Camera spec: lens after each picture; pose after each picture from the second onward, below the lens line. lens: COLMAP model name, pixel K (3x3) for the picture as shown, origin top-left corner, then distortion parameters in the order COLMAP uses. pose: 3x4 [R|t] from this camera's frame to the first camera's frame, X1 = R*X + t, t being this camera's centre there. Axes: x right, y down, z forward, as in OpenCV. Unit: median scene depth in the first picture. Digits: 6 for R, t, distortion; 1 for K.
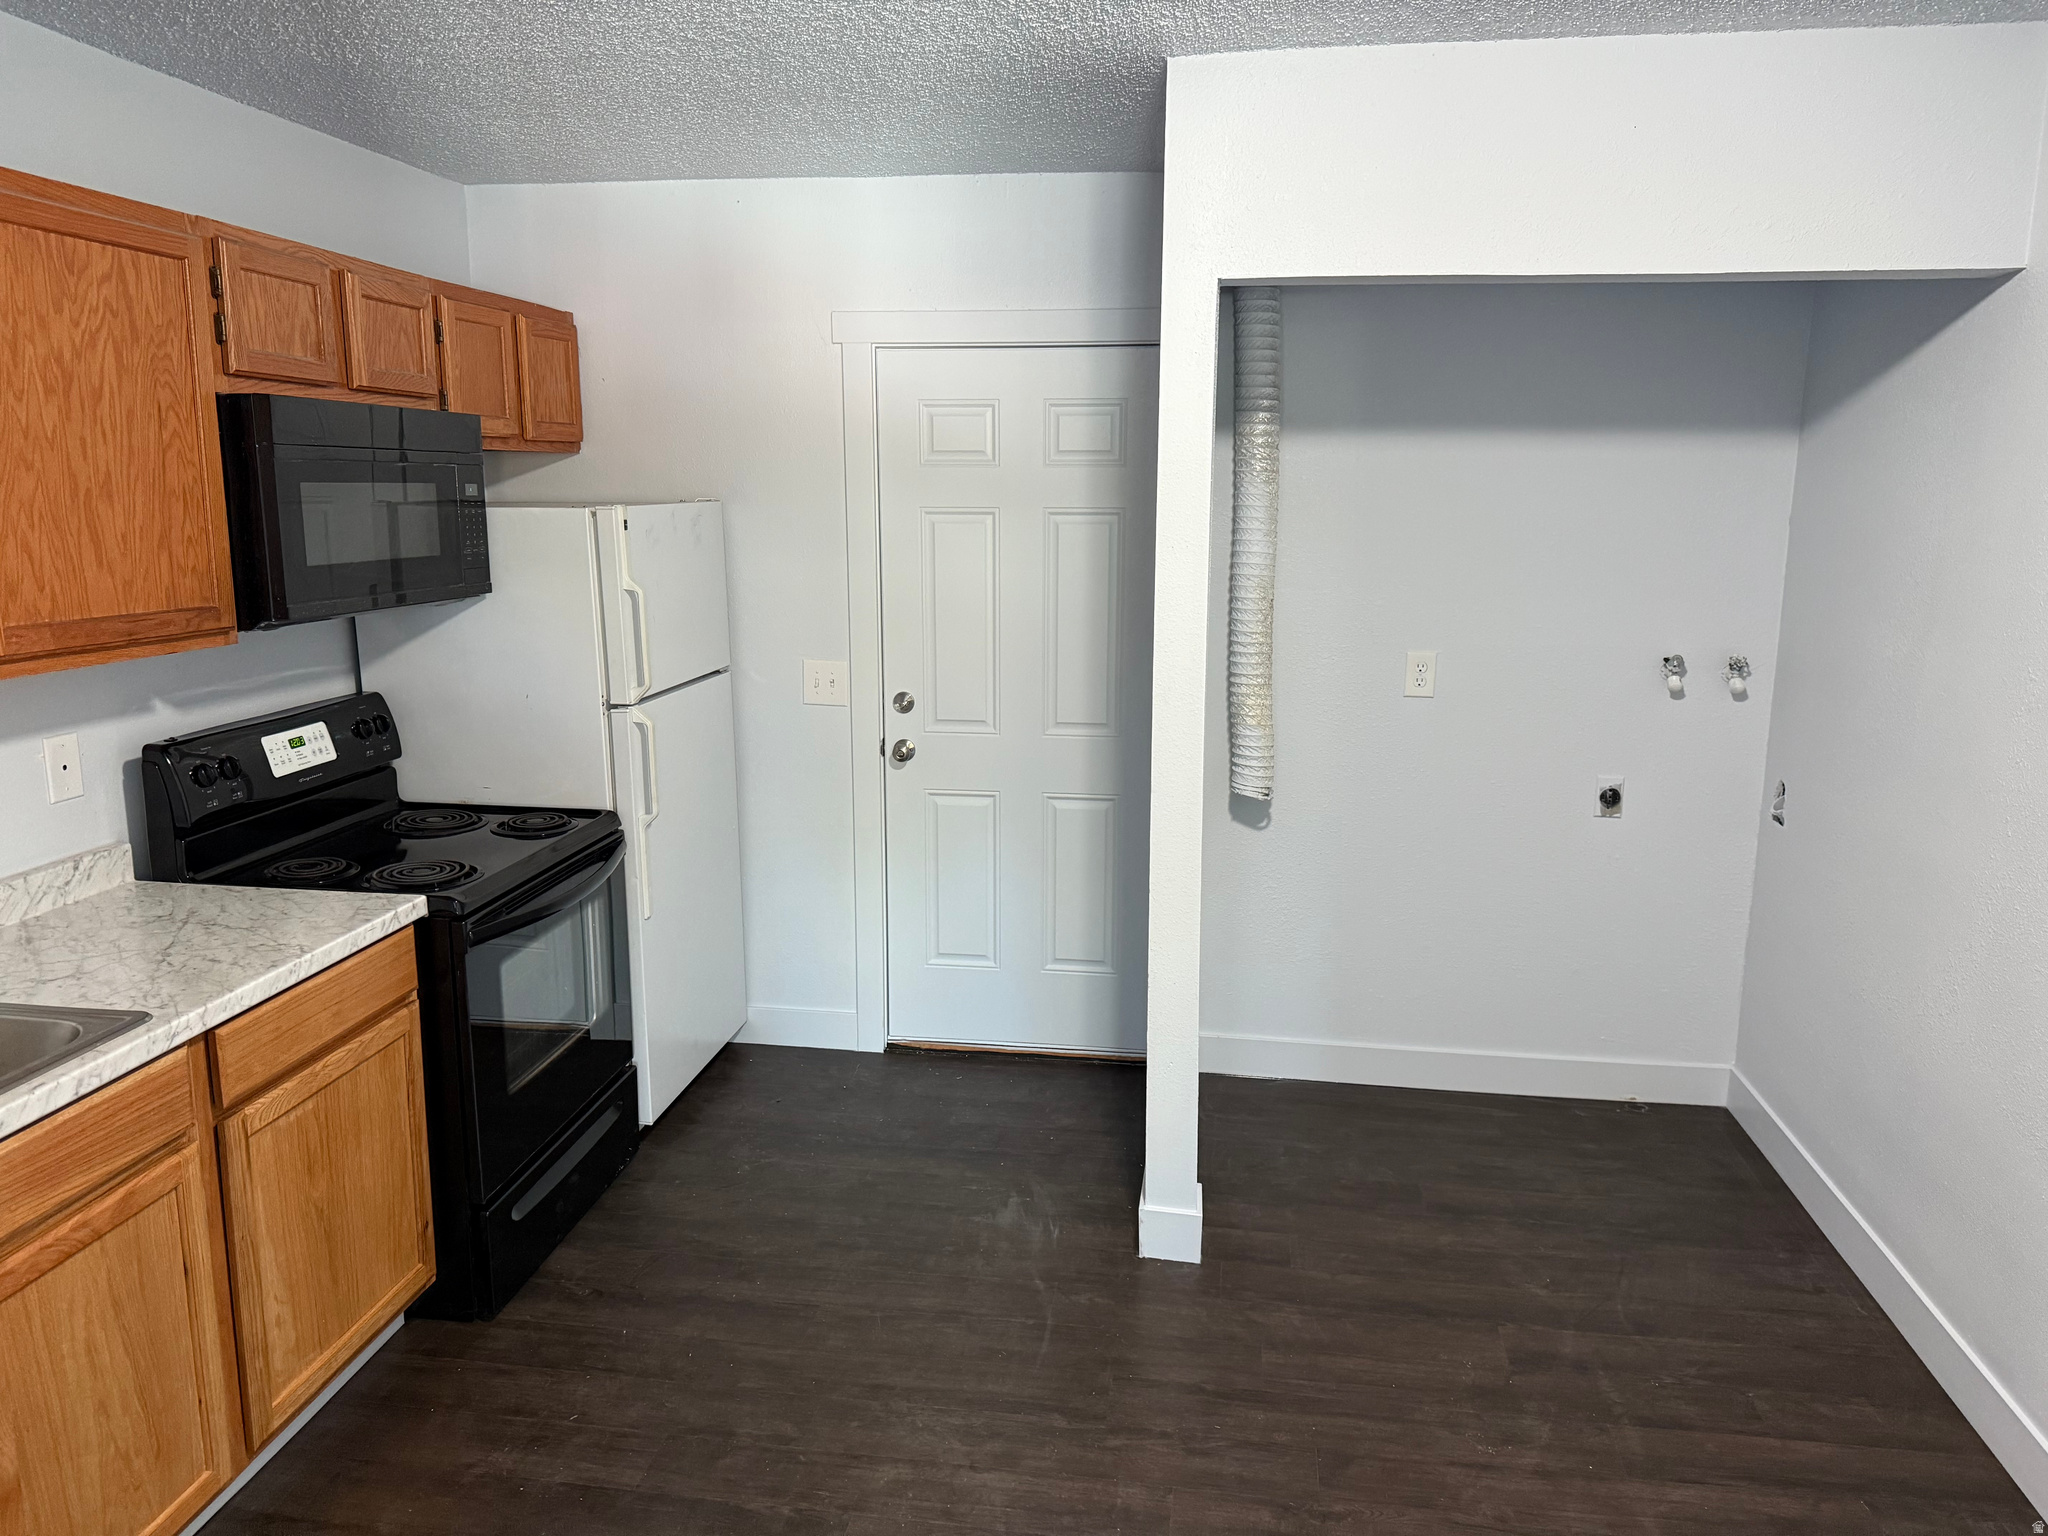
lens RADIAL K [[1463.4, 0, 1022.2], [0, 1463.4, 757.9], [0, 0, 1]] dist [-0.003035, -0.002295]
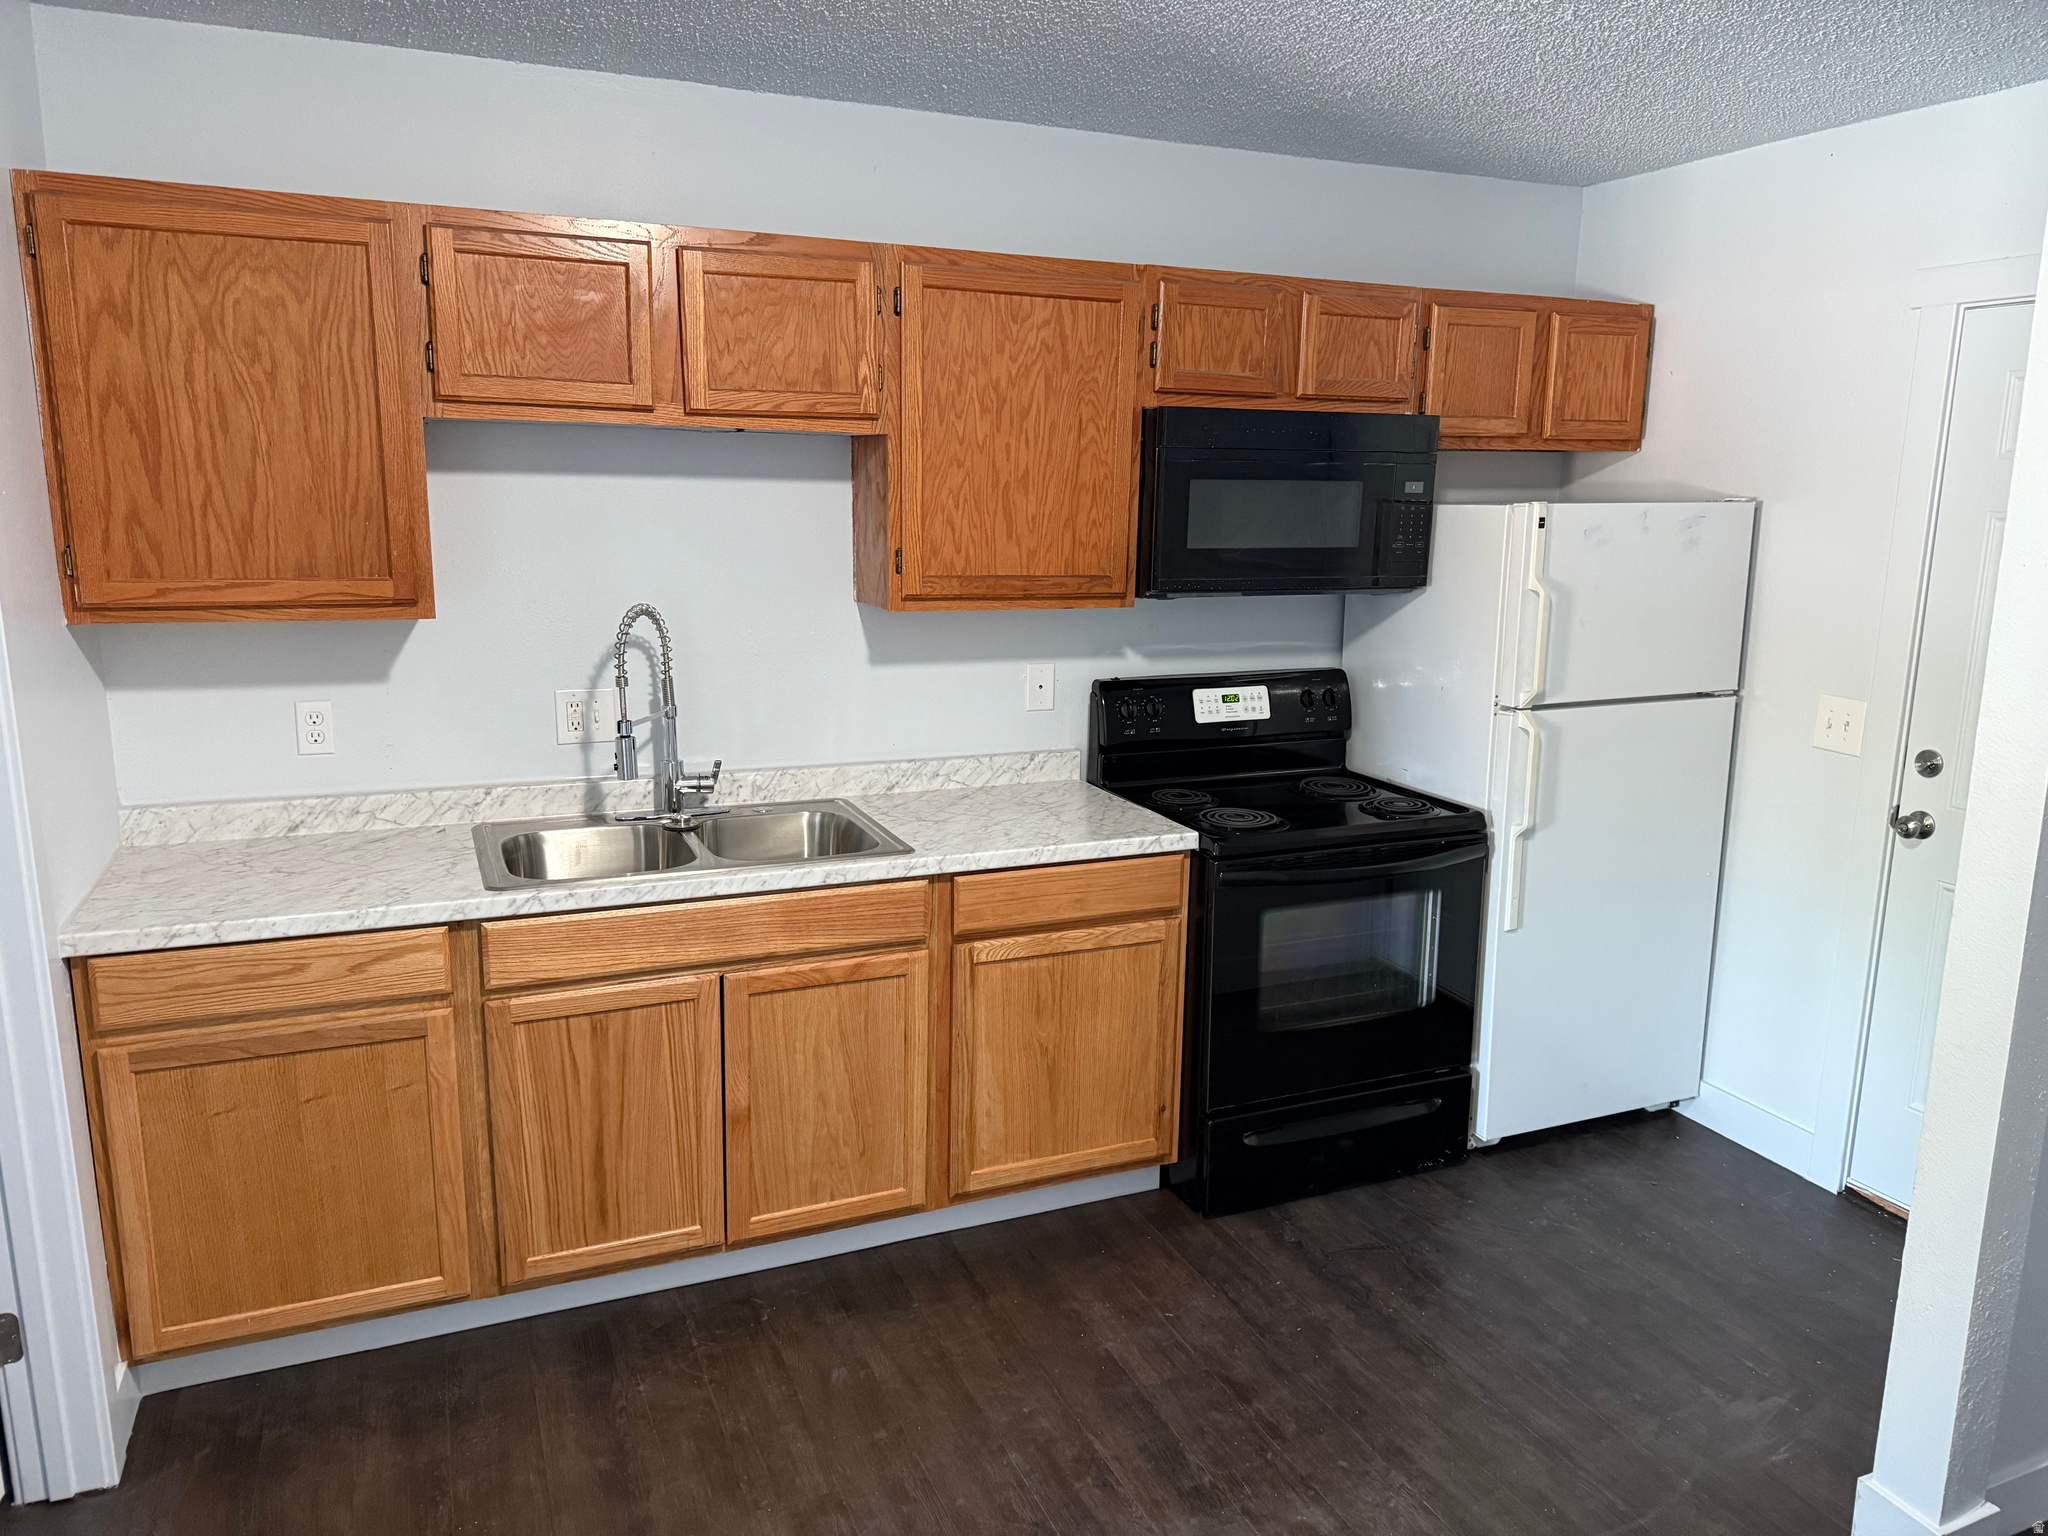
lens RADIAL K [[1445.3, 0, 1024.0], [0, 1445.3, 768.0], [0, 0, 1]] dist [0.149611, -0.138391]
pose [[0.525637, 0.166377, -0.834281, 0.511012], [-0.169677, 0.981488, 0.088829, -0.038594], [0.833616, 0.094866, 0.544137, 0.261570]]
